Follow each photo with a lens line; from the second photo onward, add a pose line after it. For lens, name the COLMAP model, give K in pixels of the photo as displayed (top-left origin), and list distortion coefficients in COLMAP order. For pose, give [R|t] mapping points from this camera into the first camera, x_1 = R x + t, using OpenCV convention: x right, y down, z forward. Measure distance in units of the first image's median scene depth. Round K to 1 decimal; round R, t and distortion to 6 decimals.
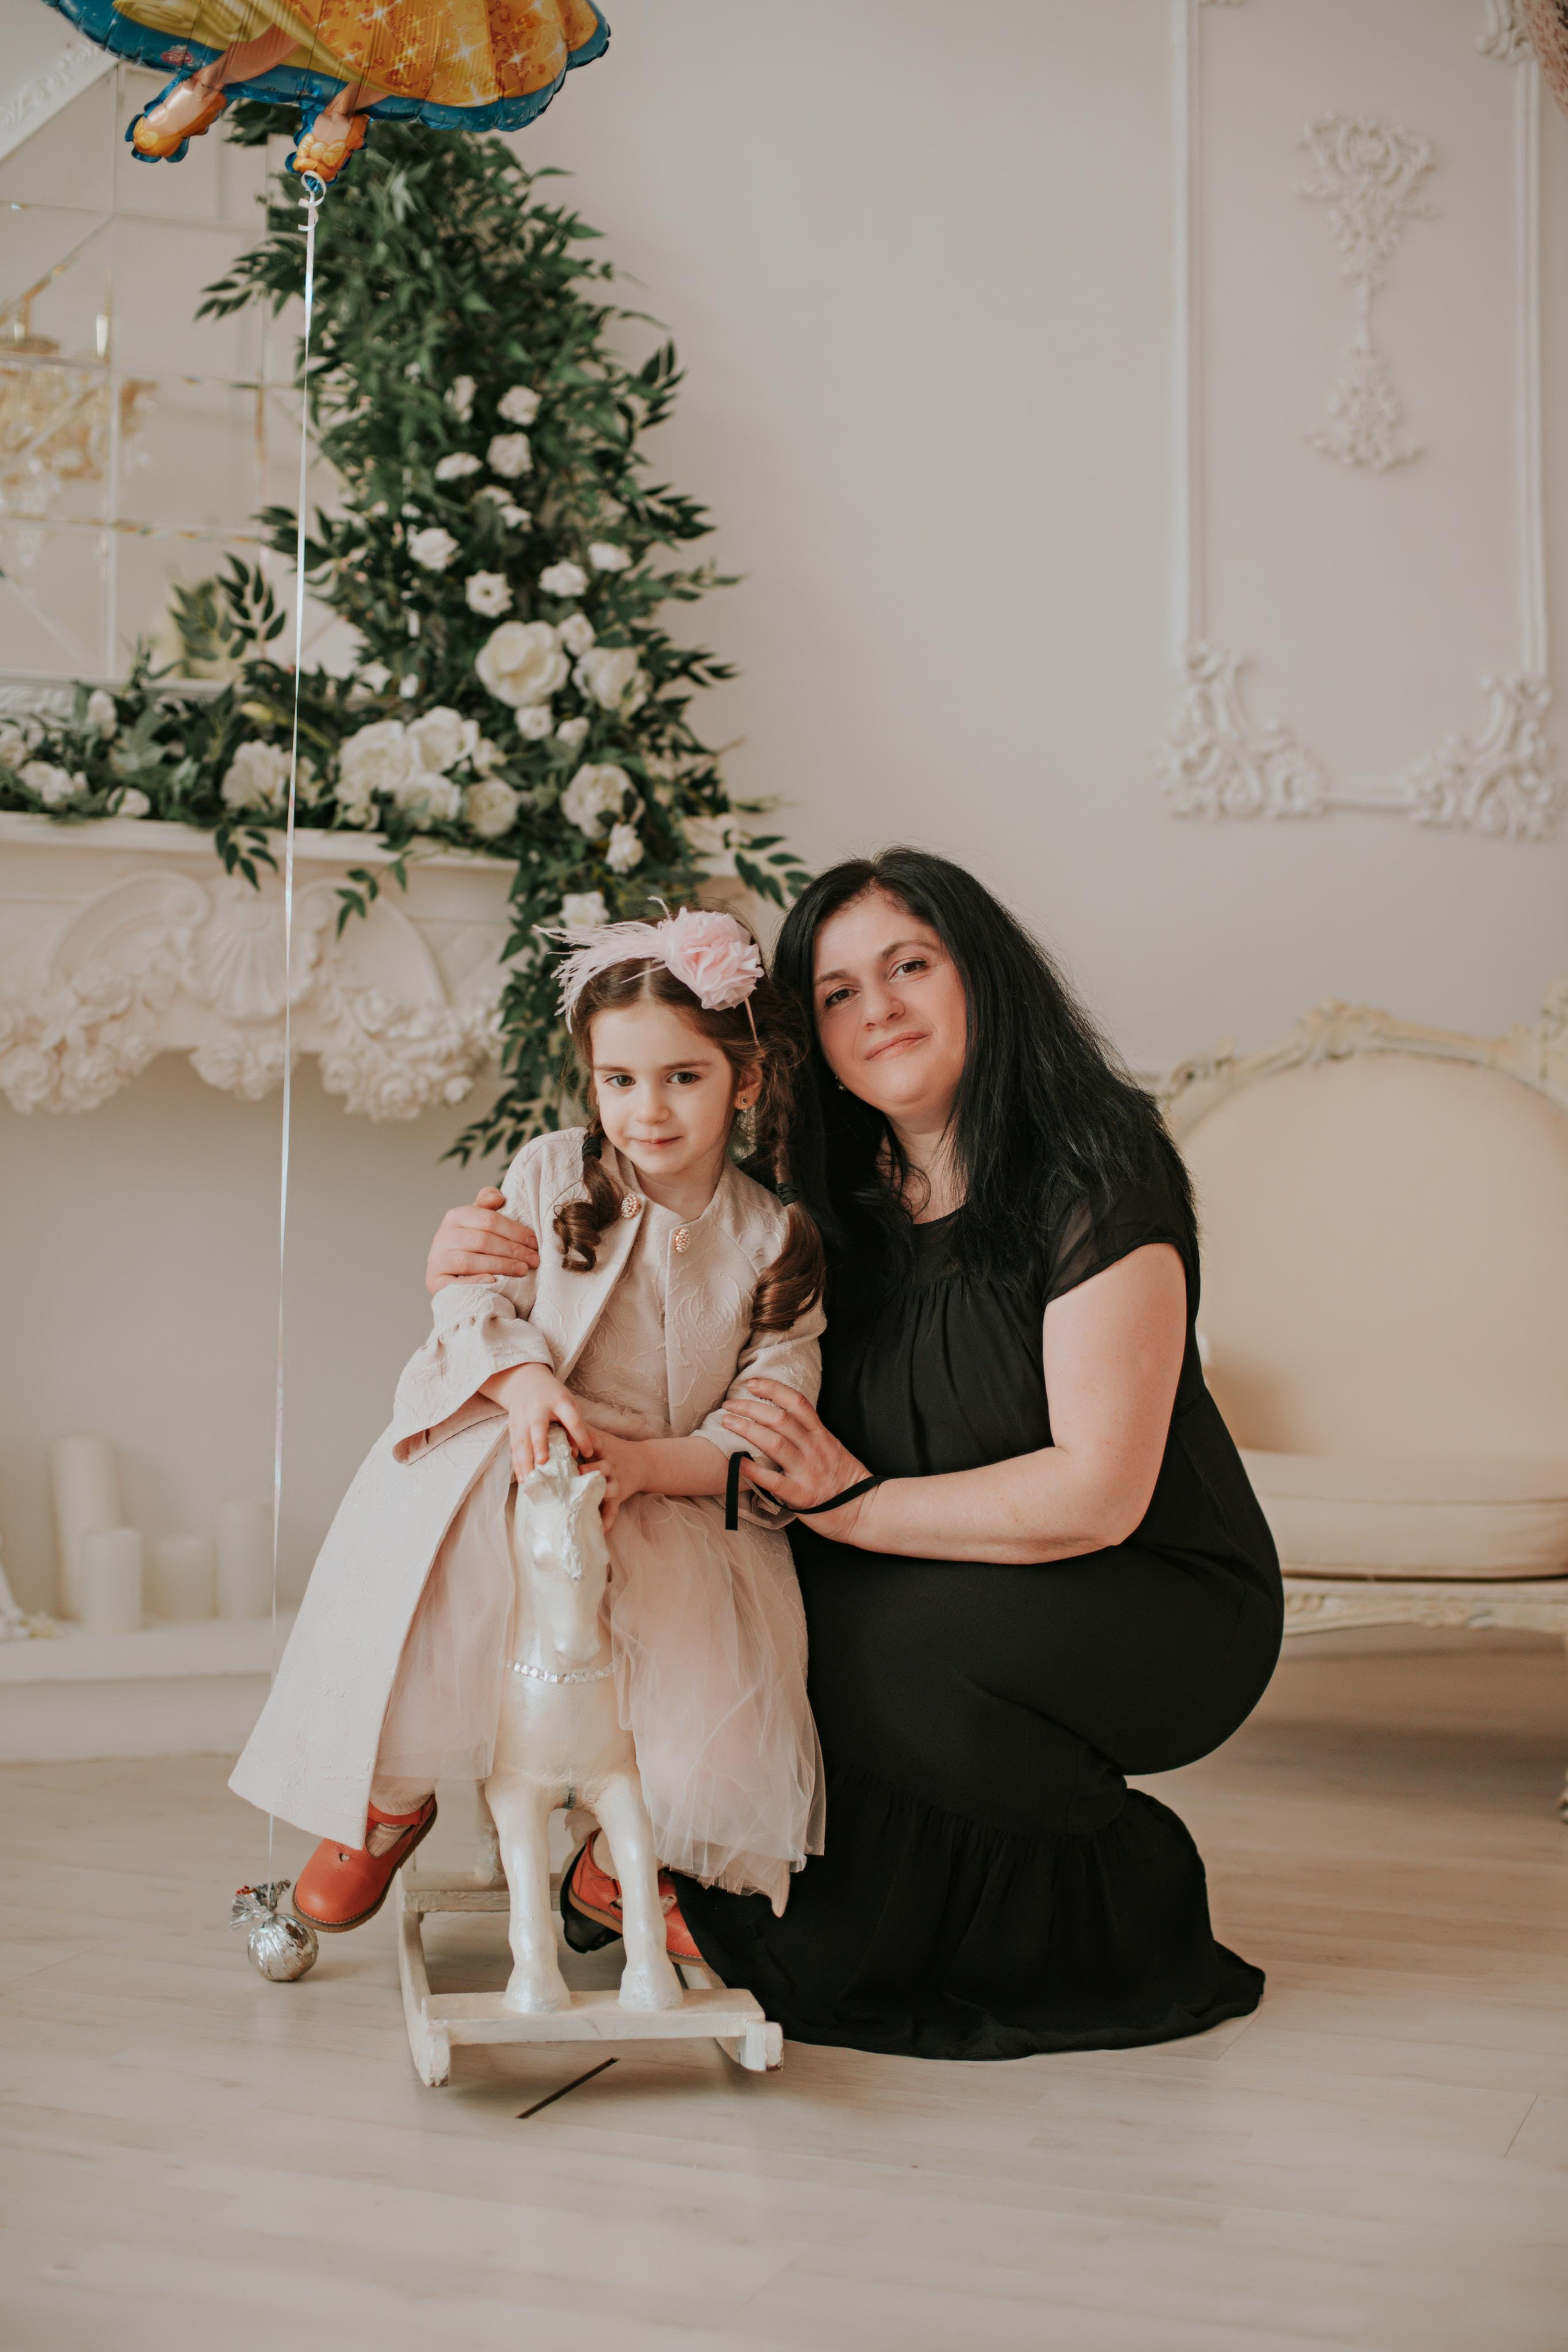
lens RADIAL K [[3763.6, 0, 784.0], [0, 3763.6, 1176.0], [0, 0, 1]] dist [-0.115713, -0.118138]
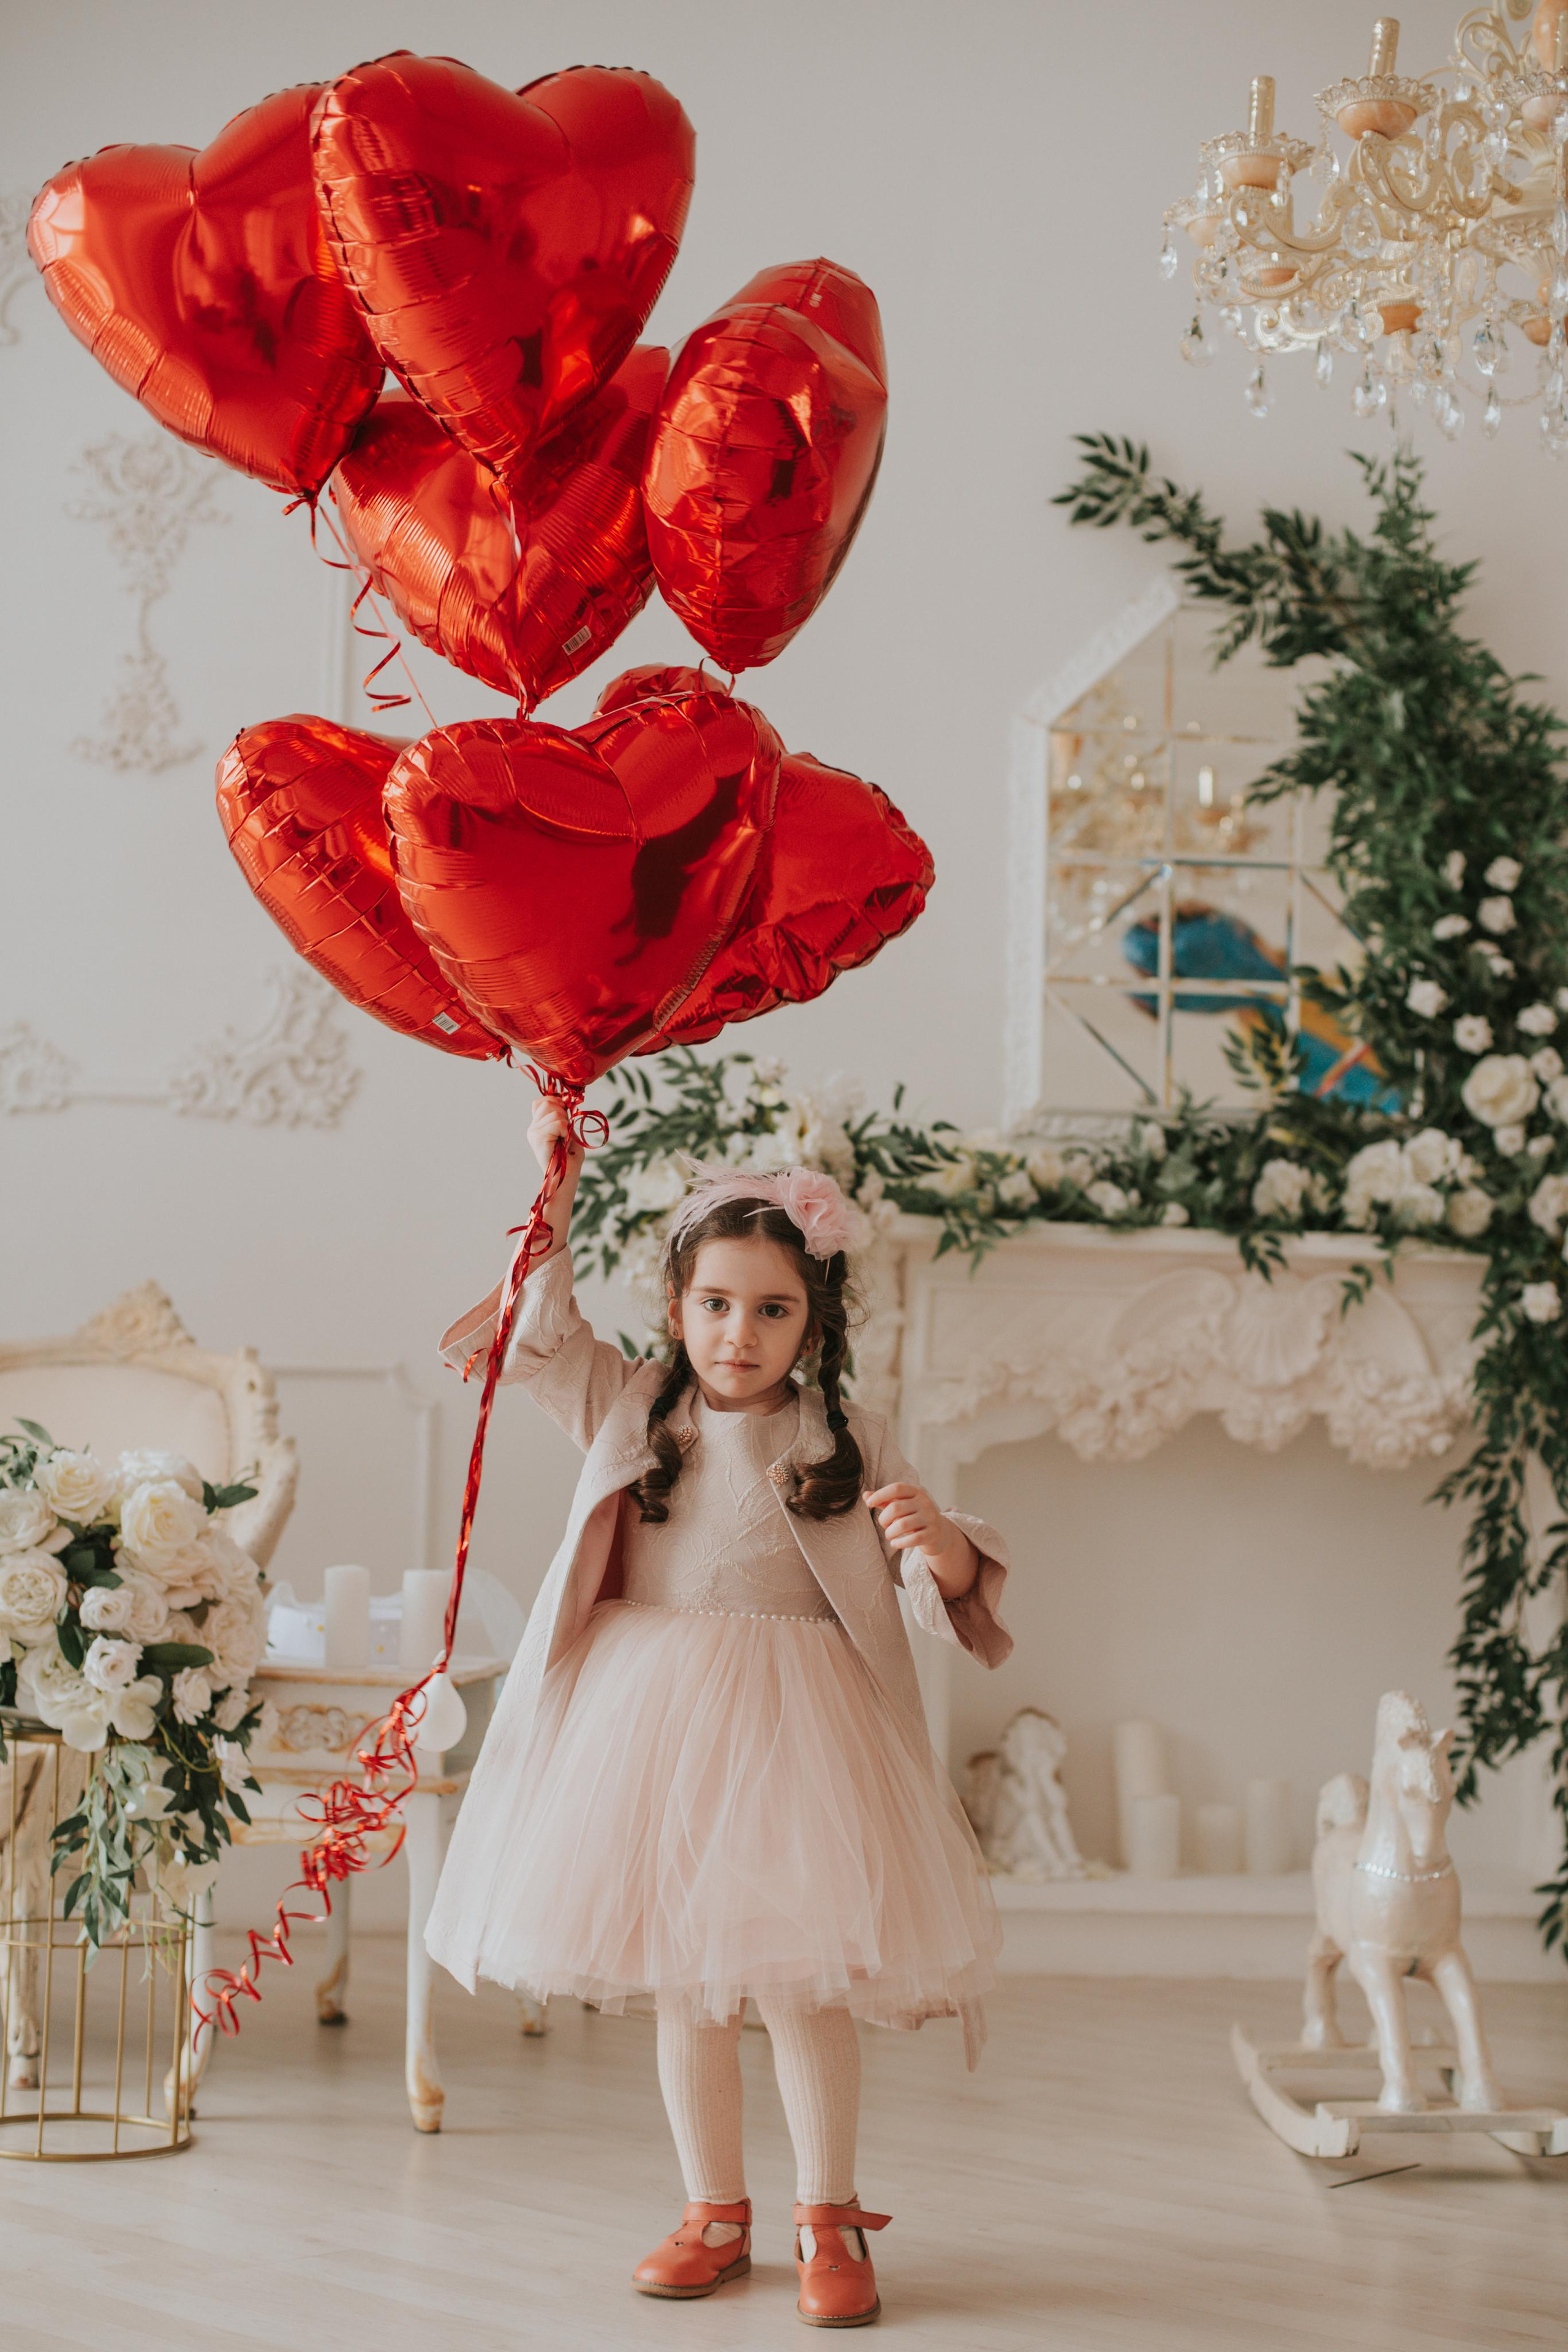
lens RADIAL K [[3763.6, 0, 784.0], [0, 3763.6, 1176.0], [0, 0, 1]] dist [-0.115713, -0.118138]
pose [[0.951432, -0.016005, -0.307442, 0.085422], [-0.012141, 0.995920, -0.089419, 0.001725], [0.307618, 0.088809, 0.947356, -0.224695]]
